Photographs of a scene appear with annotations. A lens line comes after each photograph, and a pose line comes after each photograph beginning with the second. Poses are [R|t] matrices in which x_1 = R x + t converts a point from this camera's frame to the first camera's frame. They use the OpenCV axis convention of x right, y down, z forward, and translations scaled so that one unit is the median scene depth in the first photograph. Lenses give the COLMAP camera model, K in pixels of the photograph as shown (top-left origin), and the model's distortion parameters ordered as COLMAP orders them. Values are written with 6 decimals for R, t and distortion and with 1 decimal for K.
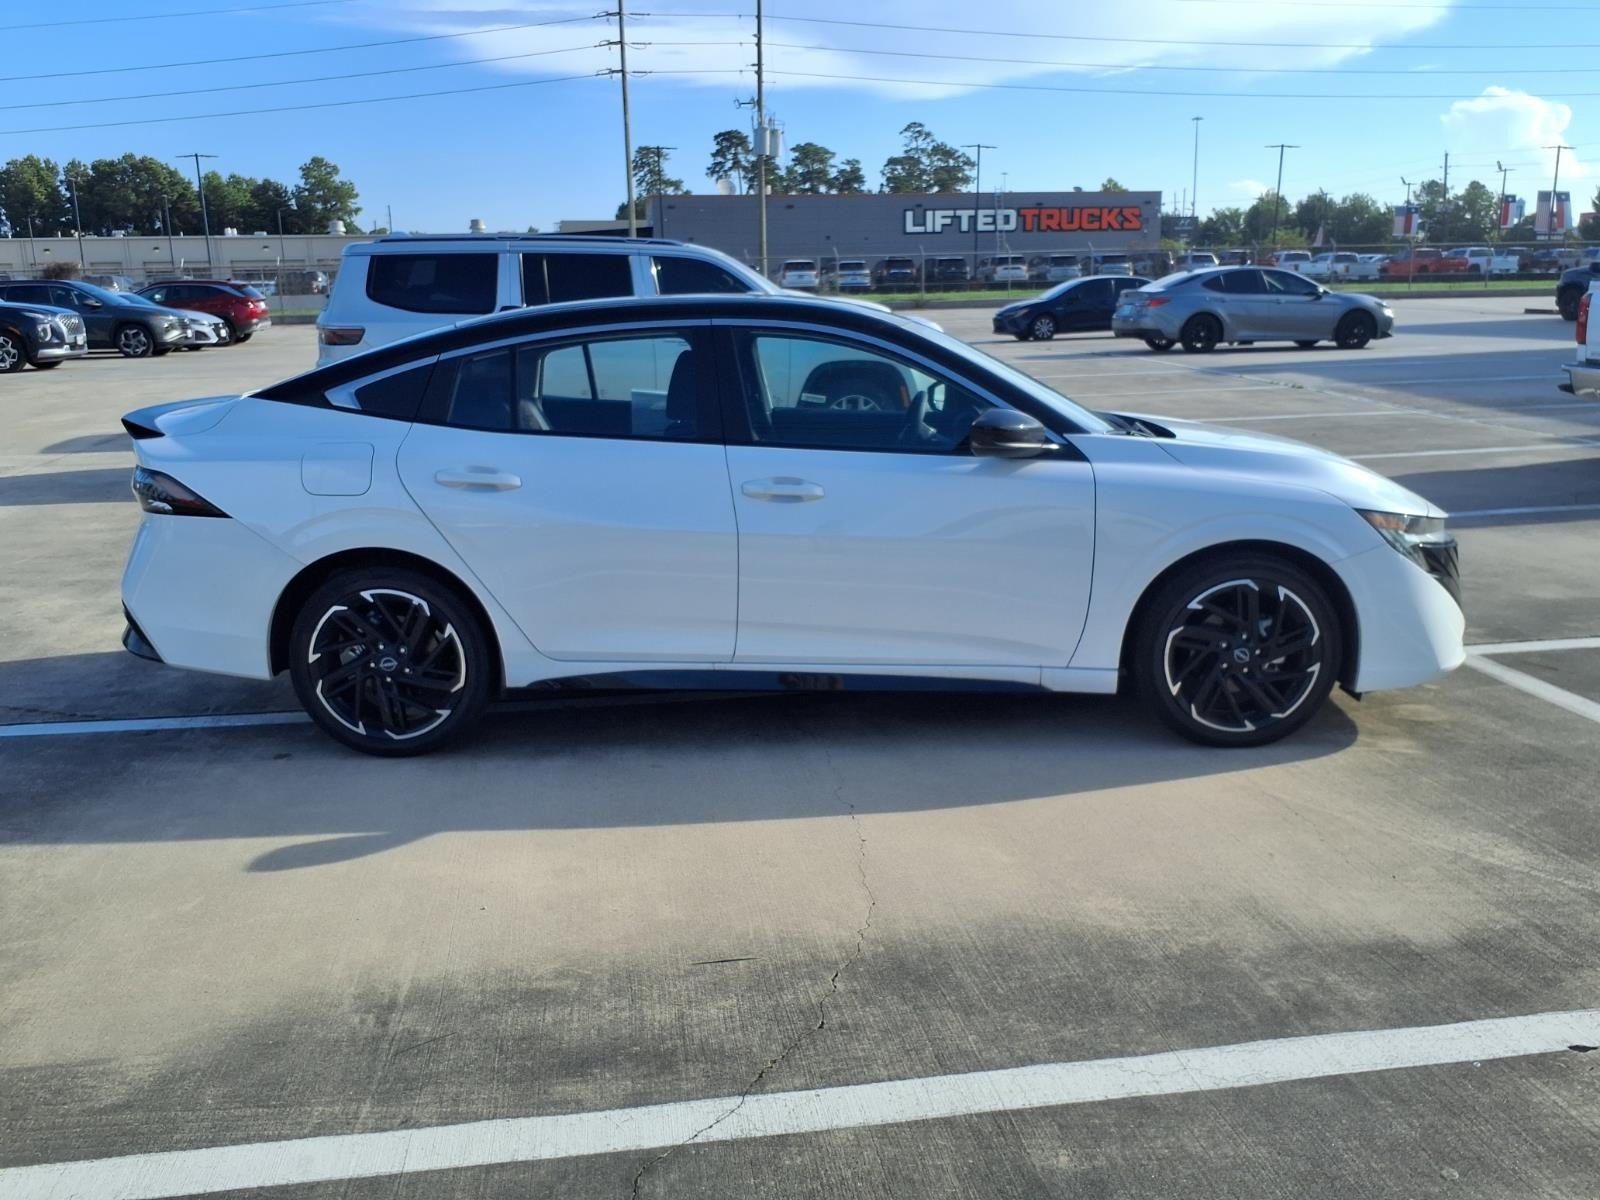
lens RADIAL K [[1389.9, 0, 804.7], [0, 1389.9, 559.4], [0, 0, 1]] dist [-0.005389, -0.006244]
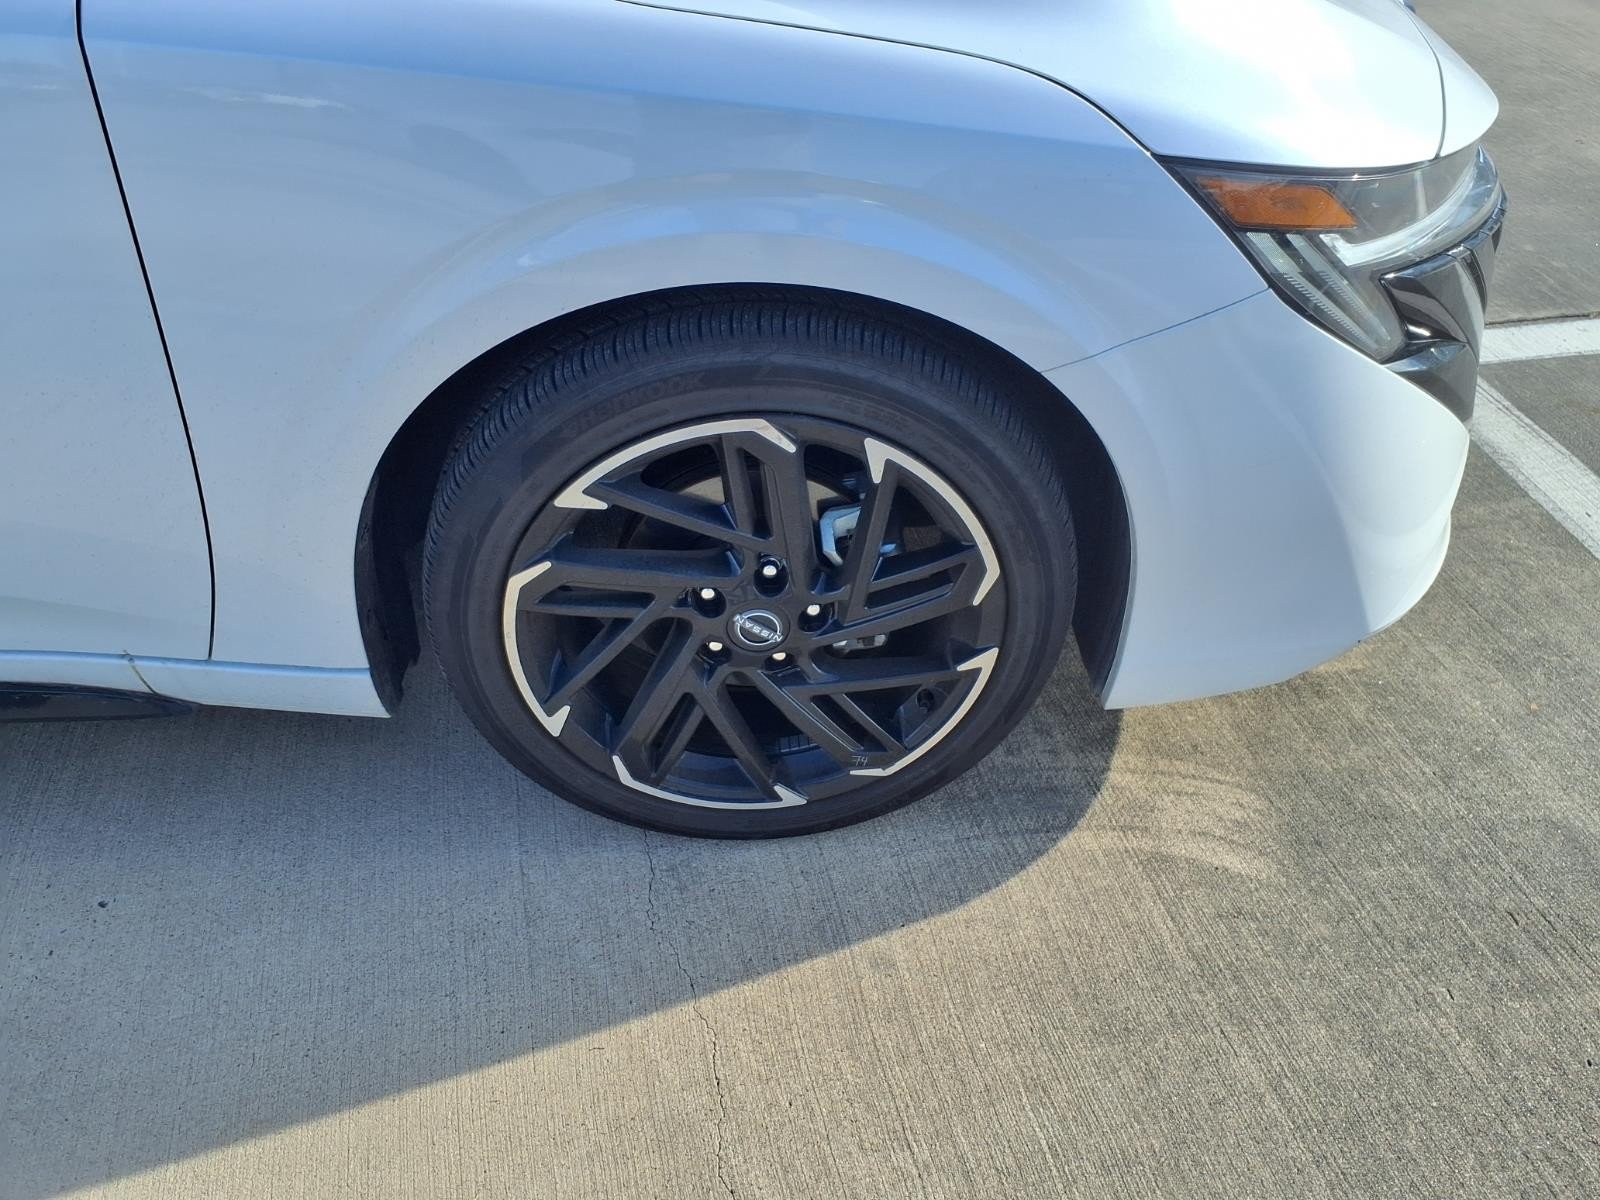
lens RADIAL K [[1259.8, 0, 794.7], [0, 1259.8, 635.8], [0, 0, 1]] dist [0.021725, -0.009265]
pose [[0.998922, -0.018567, 0.042557, 0.311499], [-0.003768, 0.881116, 0.472885, -0.065662], [-0.046278, -0.472535, 0.880096, 0.746498]]
